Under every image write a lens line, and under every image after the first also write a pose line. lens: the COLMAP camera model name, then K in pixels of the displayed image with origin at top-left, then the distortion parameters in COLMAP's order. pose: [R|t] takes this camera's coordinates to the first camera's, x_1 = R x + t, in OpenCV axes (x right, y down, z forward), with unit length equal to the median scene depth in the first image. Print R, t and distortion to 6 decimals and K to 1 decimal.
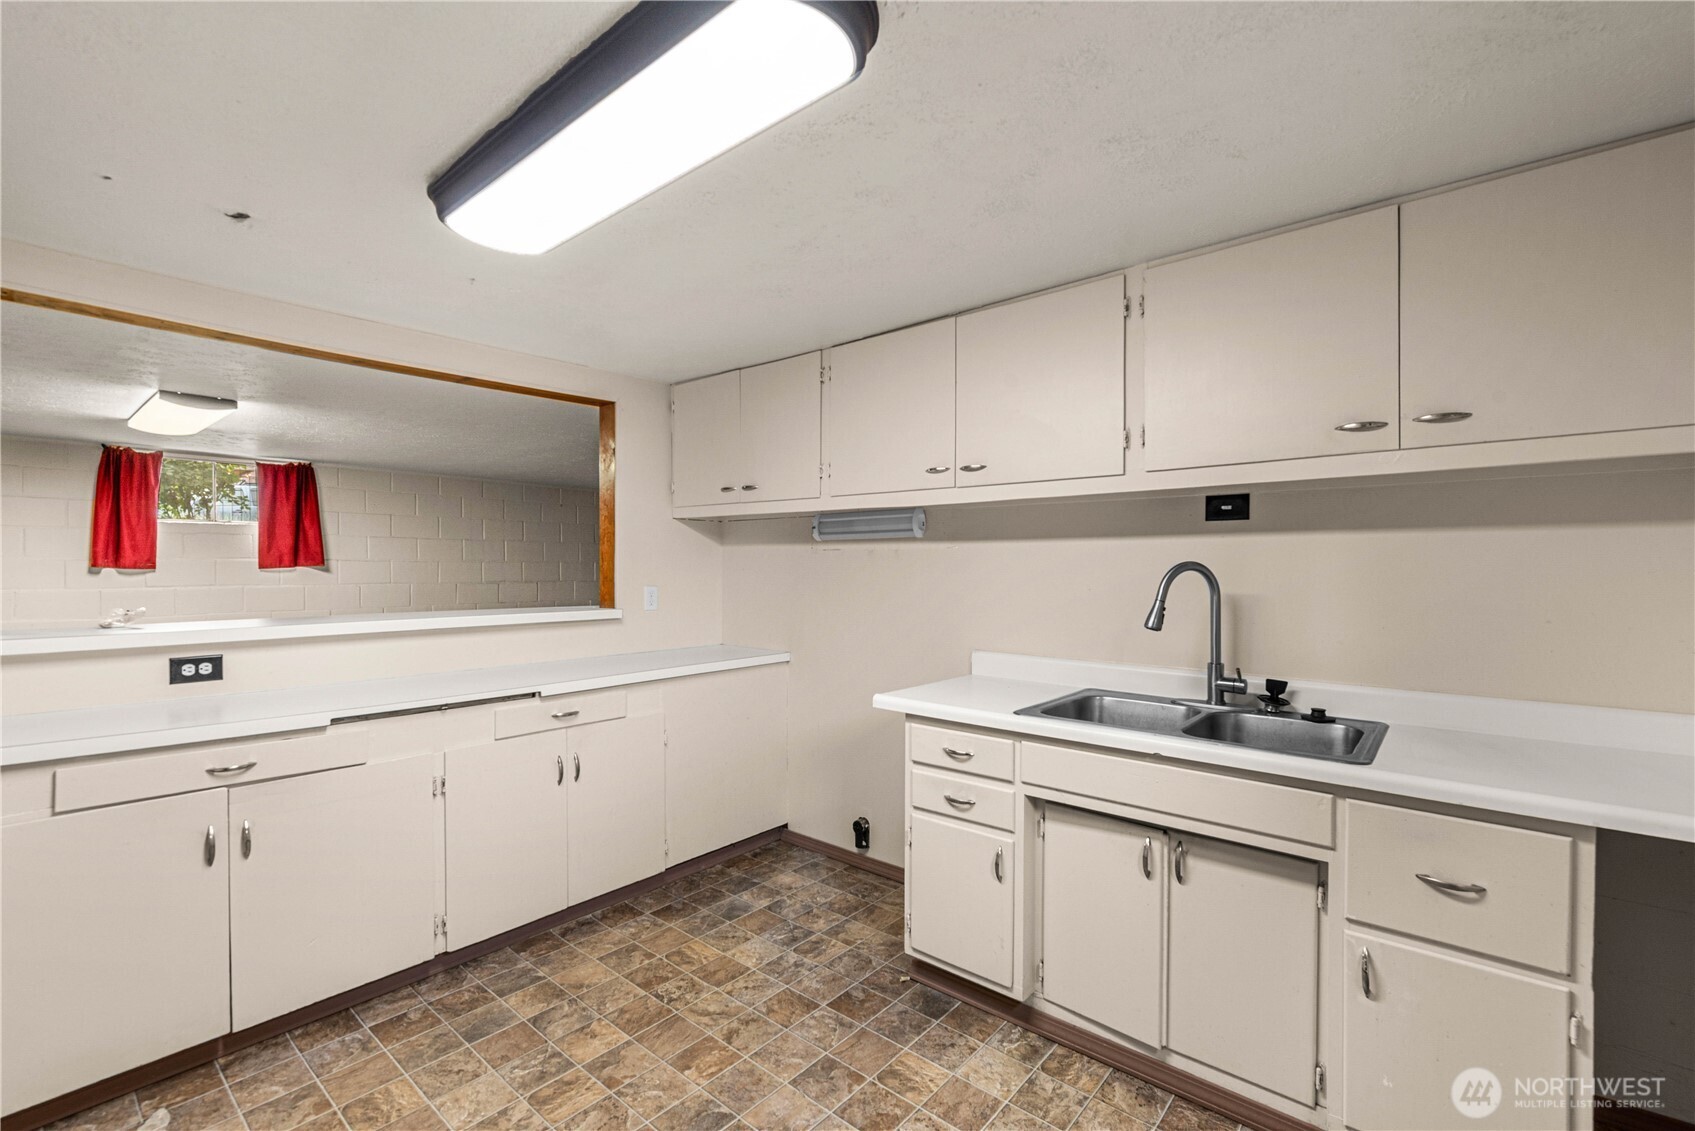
lens RADIAL K [[754.3, 0, 856.3], [0, 754.3, 571.2], [0, 0, 1]] dist [0.001425, 0.000359]
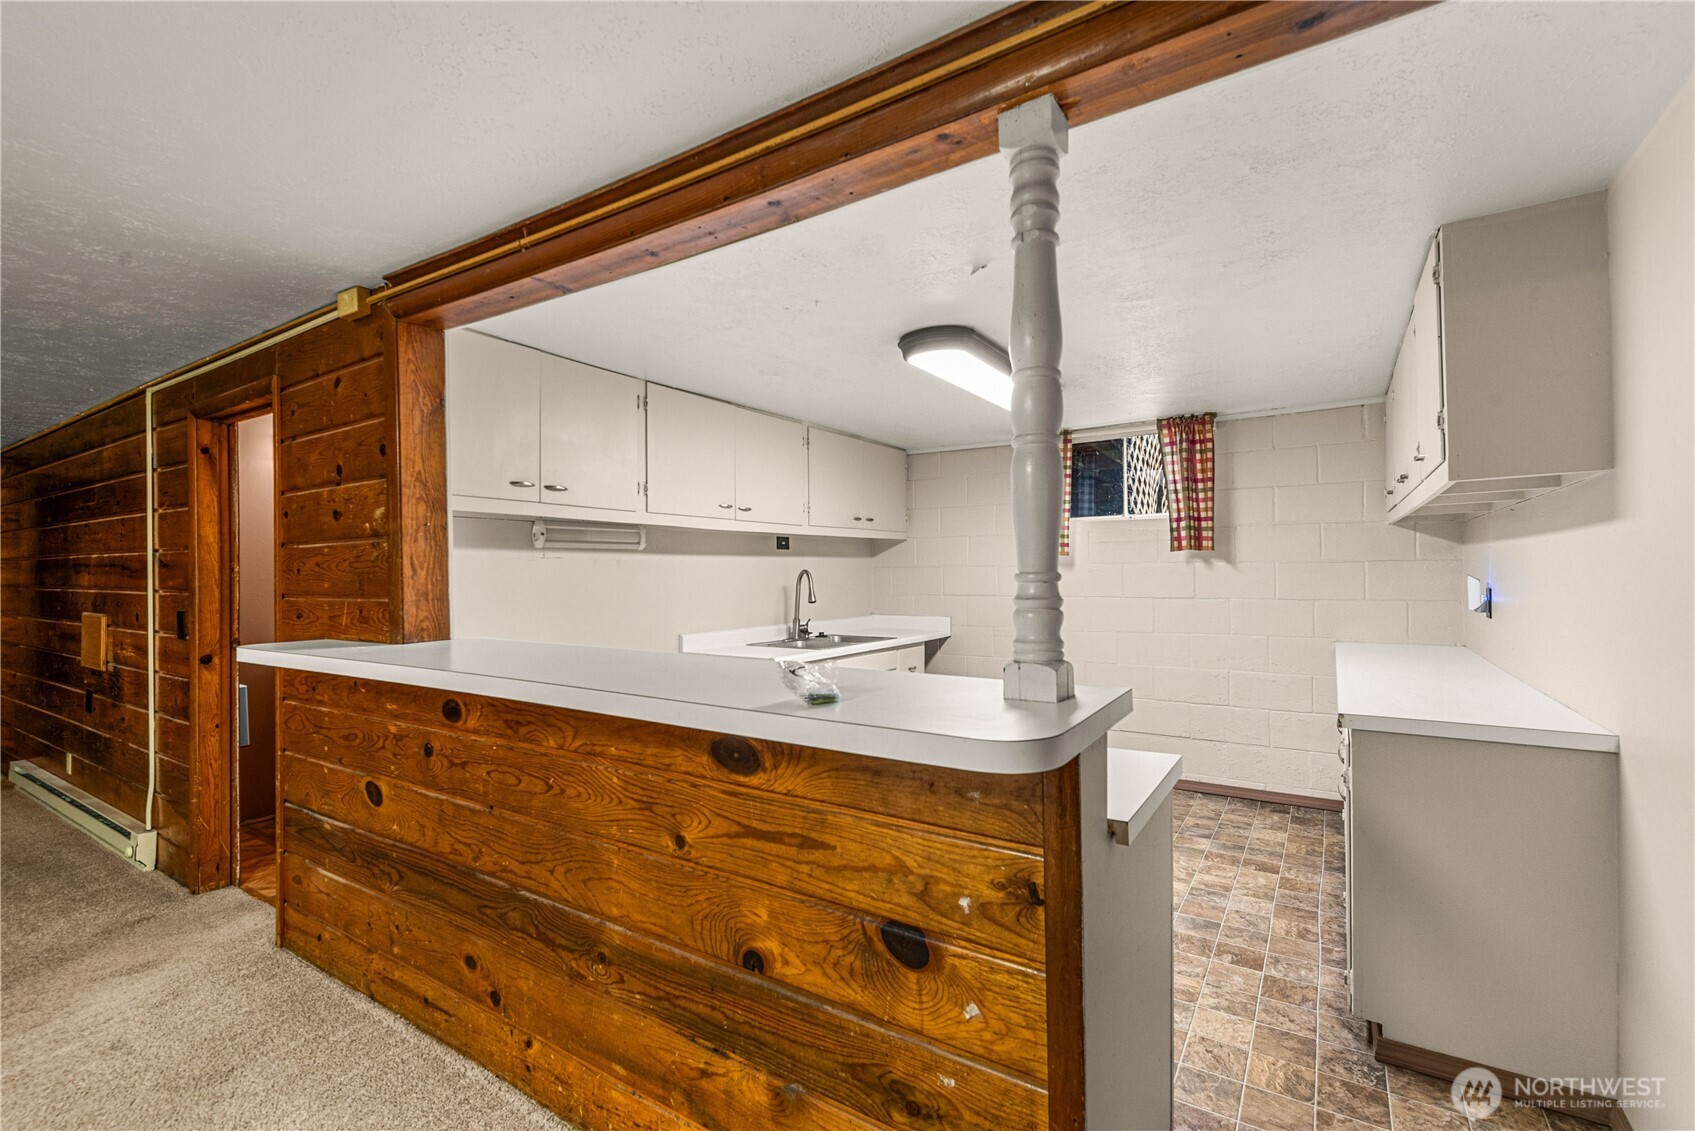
lens RADIAL K [[754.3, 0, 856.3], [0, 754.3, 571.2], [0, 0, 1]] dist [0.001425, 0.000359]
pose [[-0.119110, 0.002012, 0.992879, -1.270346], [0.015878, 0.999874, -0.000121, -0.004313], [-0.992754, 0.015750, -0.119127, 0.860671]]
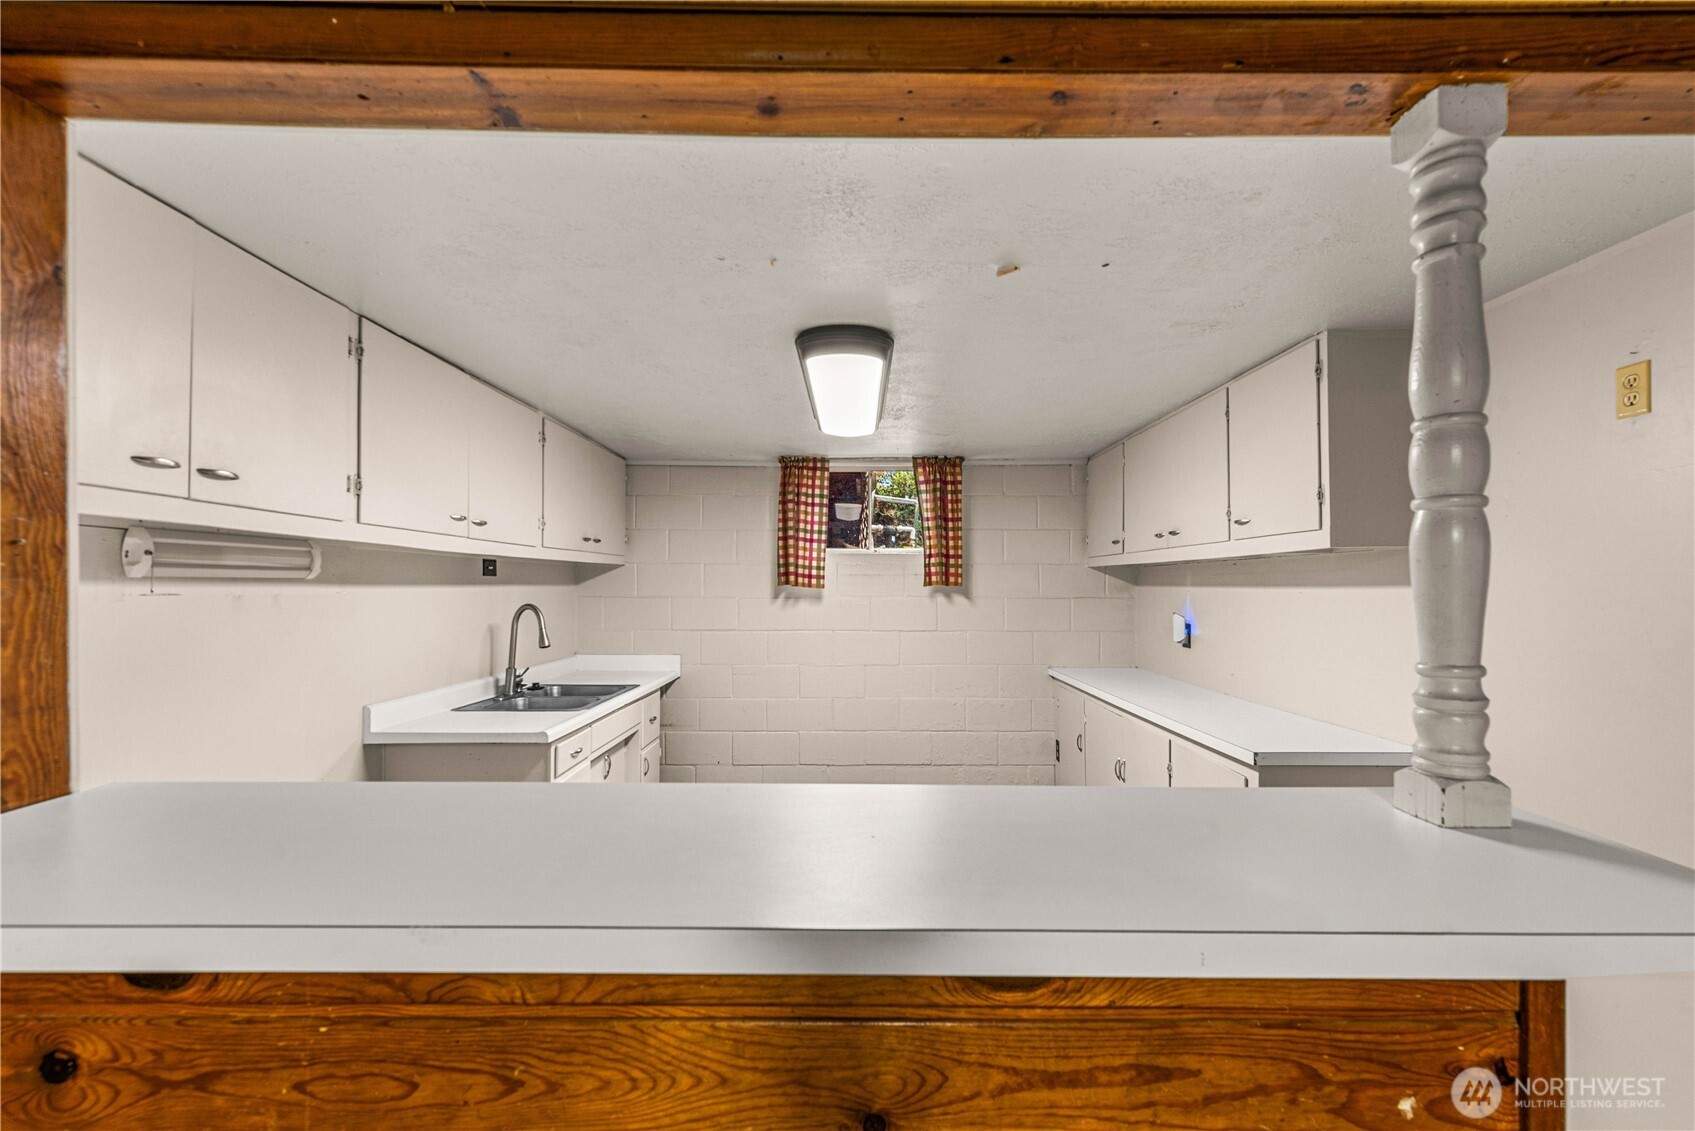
lens RADIAL K [[743.6, 0, 854.5], [0, 743.6, 583.1], [0, 0, 1]] dist [-0.000252, -0.000420]
pose [[-0.645242, 0.001567, 0.763977, -0.923679], [0.003208, 0.999995, 0.000658, -0.042710], [-0.763972, 0.002876, -0.645243, 1.154906]]
